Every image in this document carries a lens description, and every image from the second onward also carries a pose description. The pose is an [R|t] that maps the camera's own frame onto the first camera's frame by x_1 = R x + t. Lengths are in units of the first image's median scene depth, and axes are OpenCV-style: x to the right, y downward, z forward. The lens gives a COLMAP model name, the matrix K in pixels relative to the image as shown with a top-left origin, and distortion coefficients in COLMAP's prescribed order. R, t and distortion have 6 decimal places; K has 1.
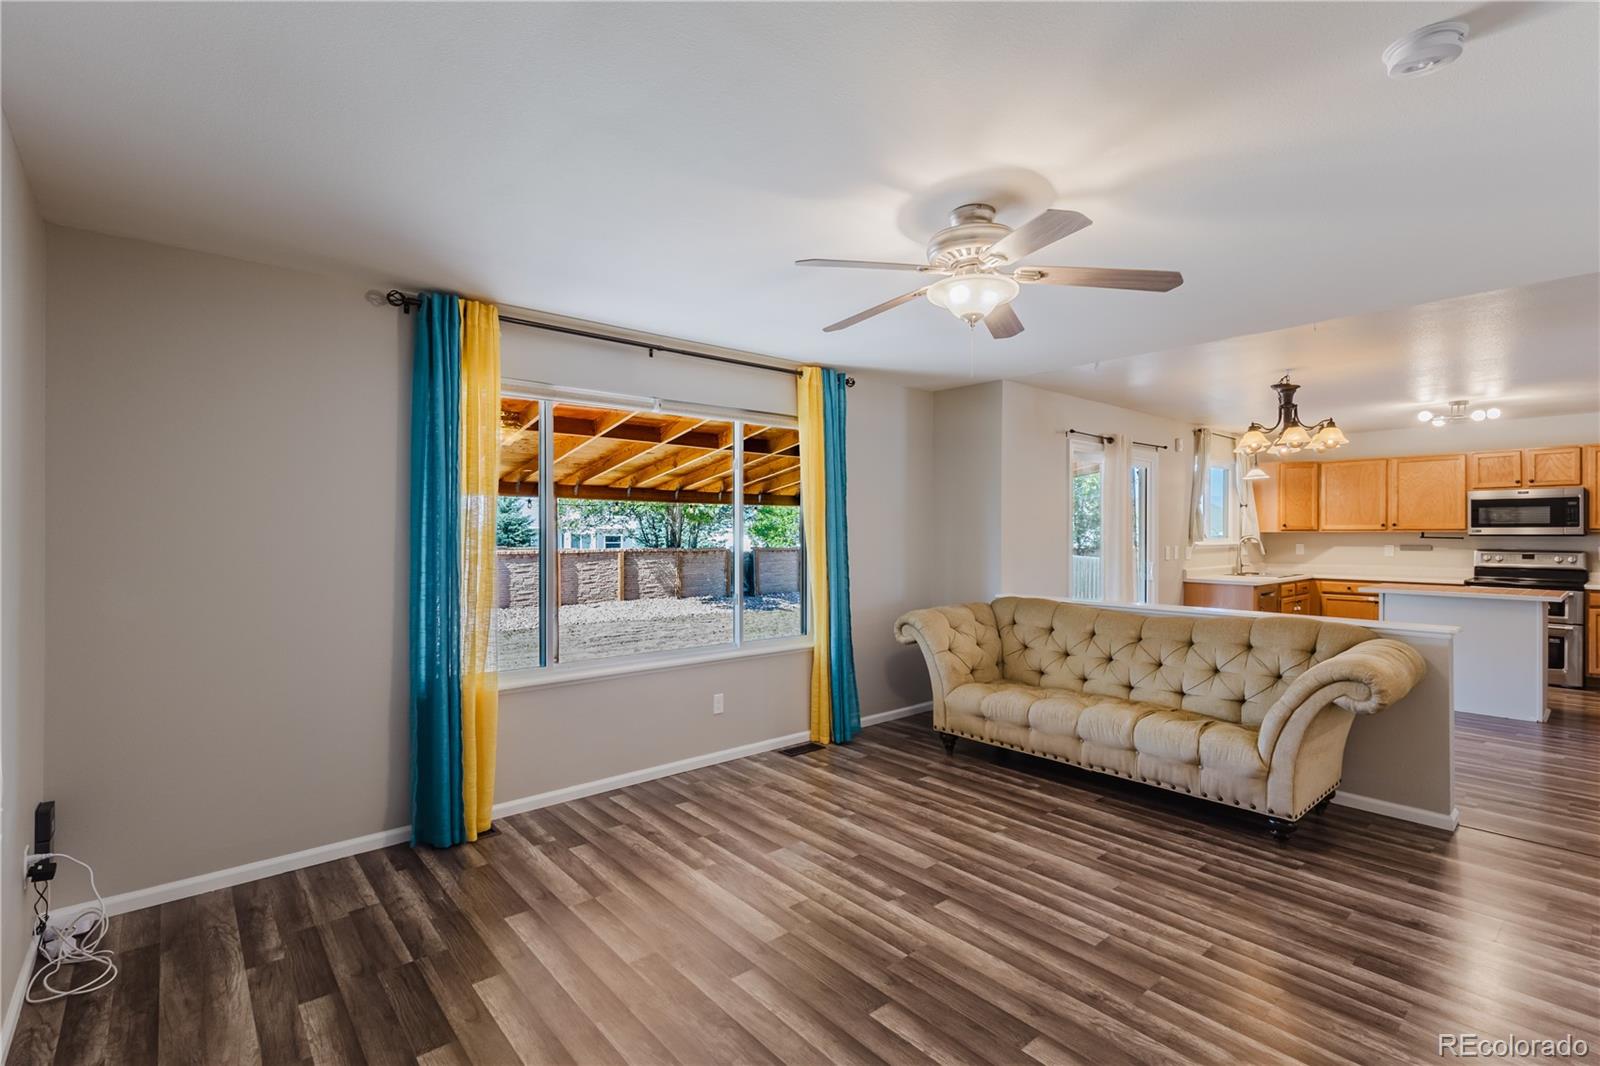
lens RADIAL K [[729.6, 0, 798.1], [0, 729.6, 532.7], [0, 0, 1]] dist [-0.002751, 0.002016]
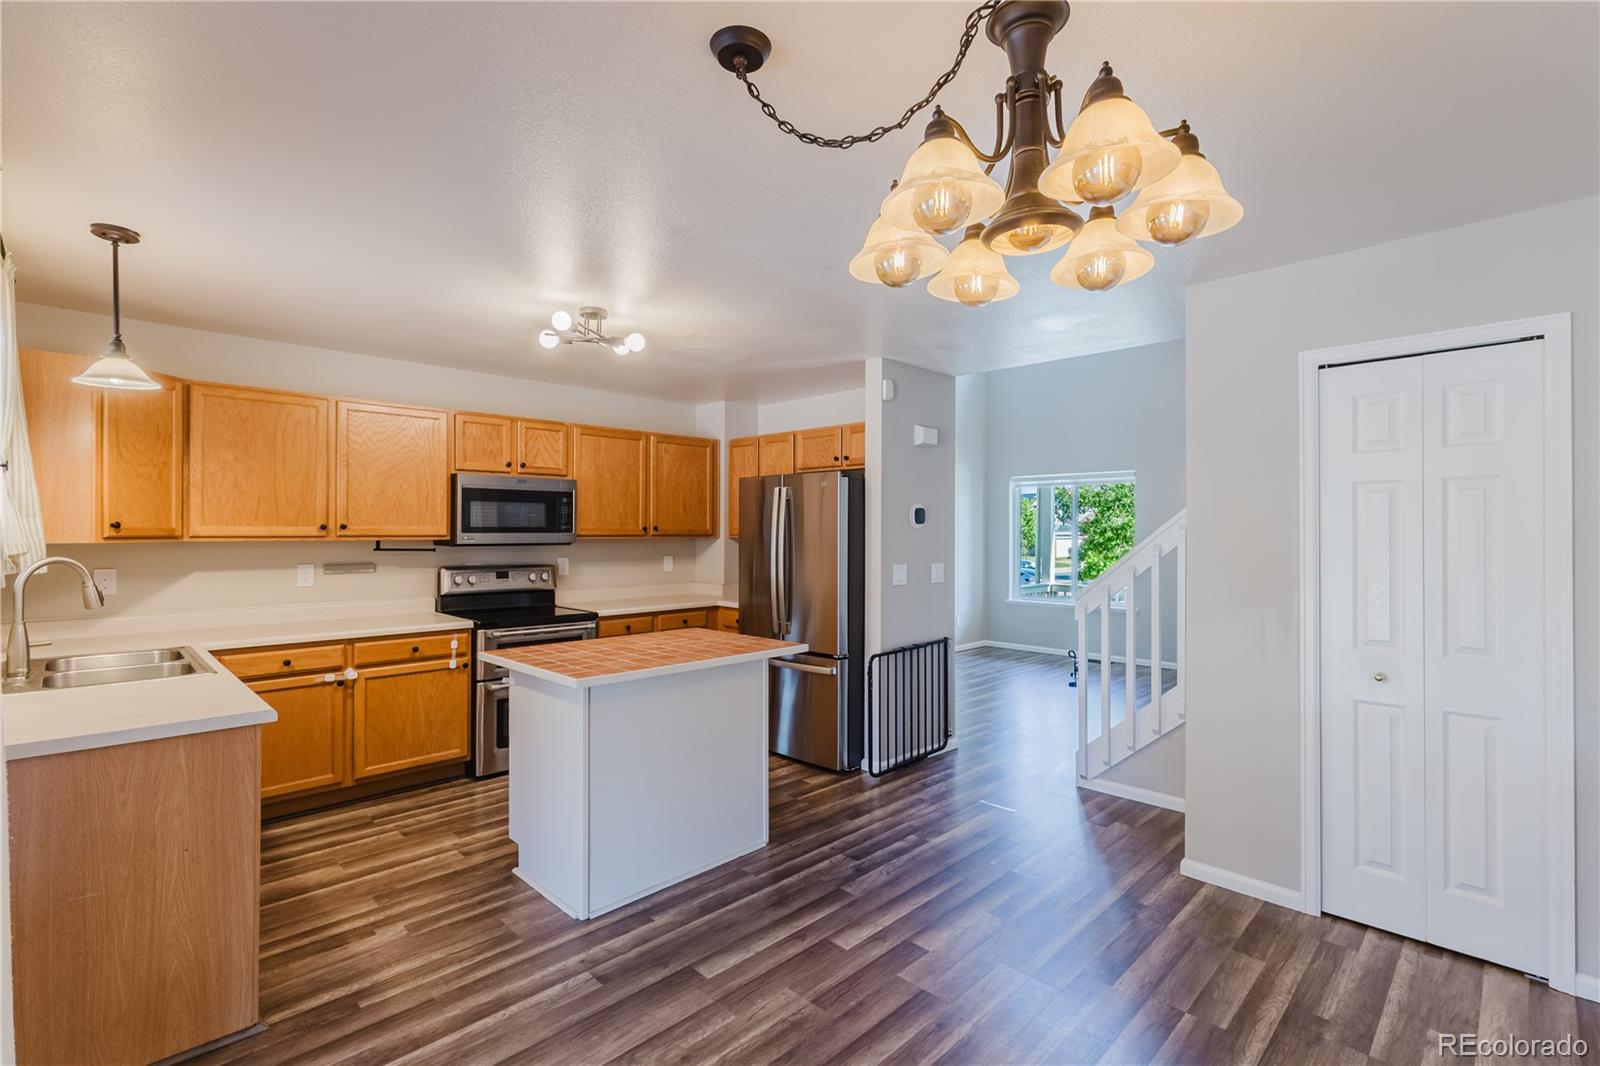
lens RADIAL K [[729.6, 0, 802.7], [0, 729.6, 529.4], [0, 0, 1]] dist [-0.002751, 0.002016]
pose [[-0.082026, 0.004955, 0.996618, 0.478397], [-0.000884, 0.999987, -0.005045, -0.011815], [-0.996630, -0.001295, -0.082020, 1.273891]]
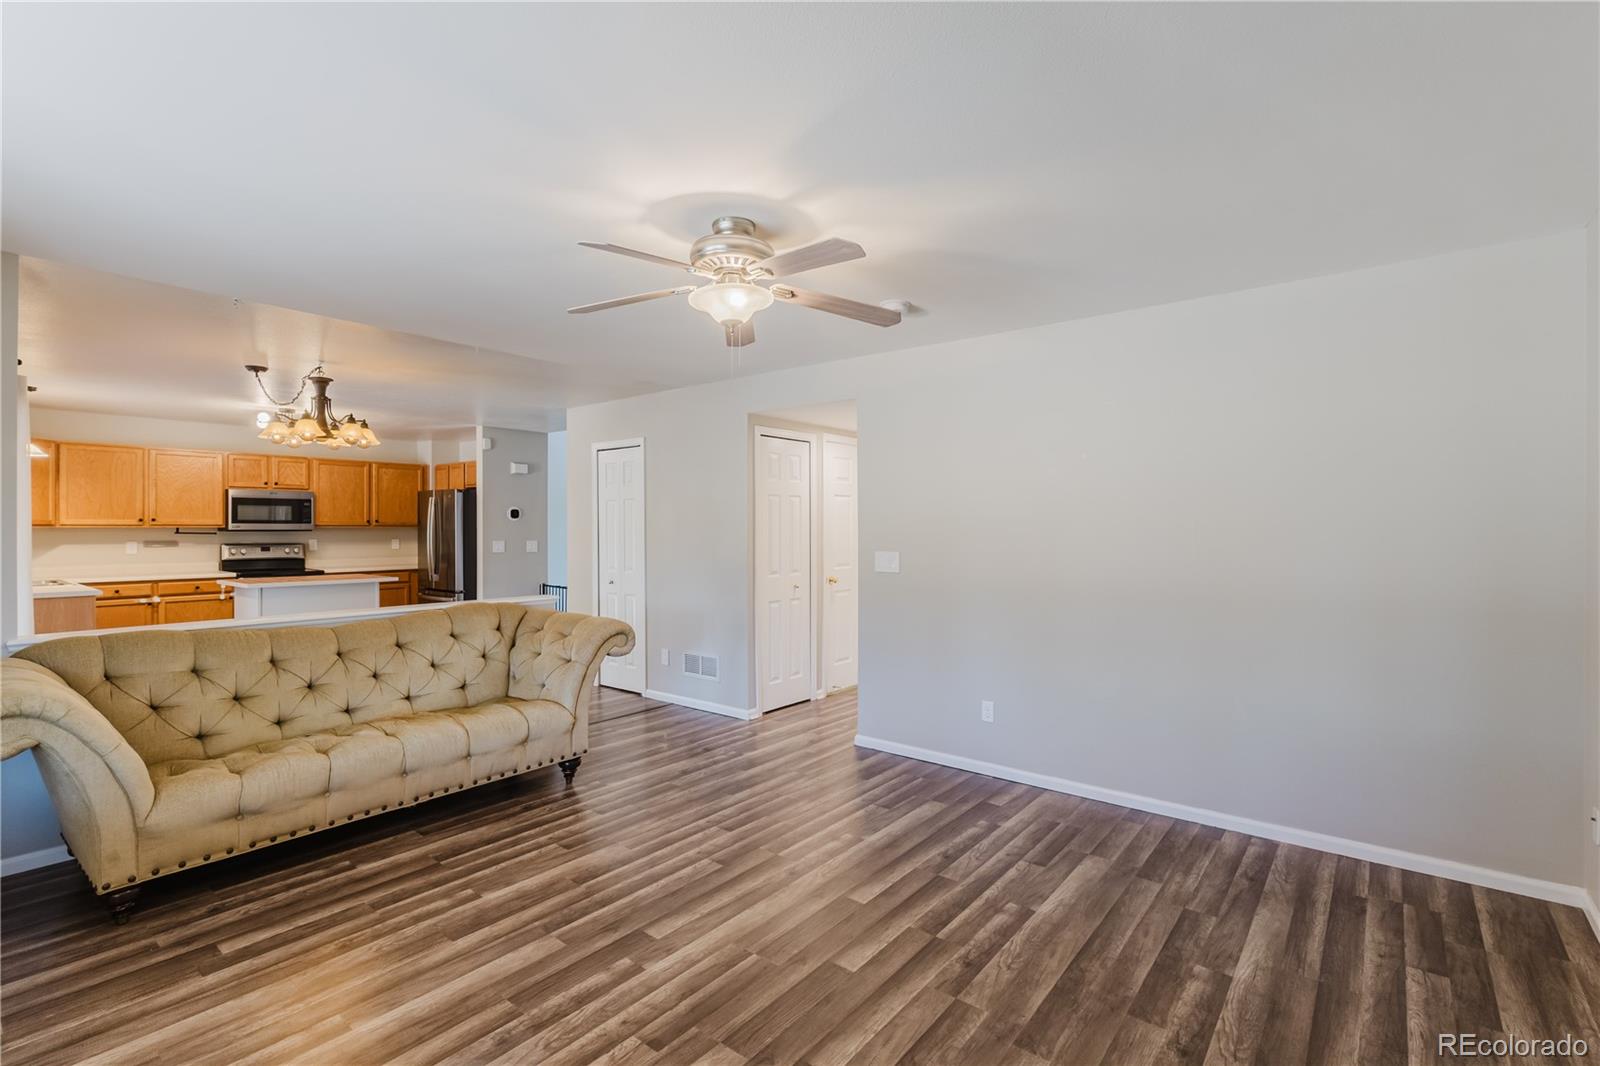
lens RADIAL K [[729.6, 0, 805.2], [0, 729.6, 529.6], [0, 0, 1]] dist [-0.002751, 0.002016]
pose [[-0.189586, -0.002093, 0.981862, -0.471349], [0.000192, 0.999998, 0.002168, -0.000276], [-0.981864, 0.000600, -0.189585, 0.630939]]
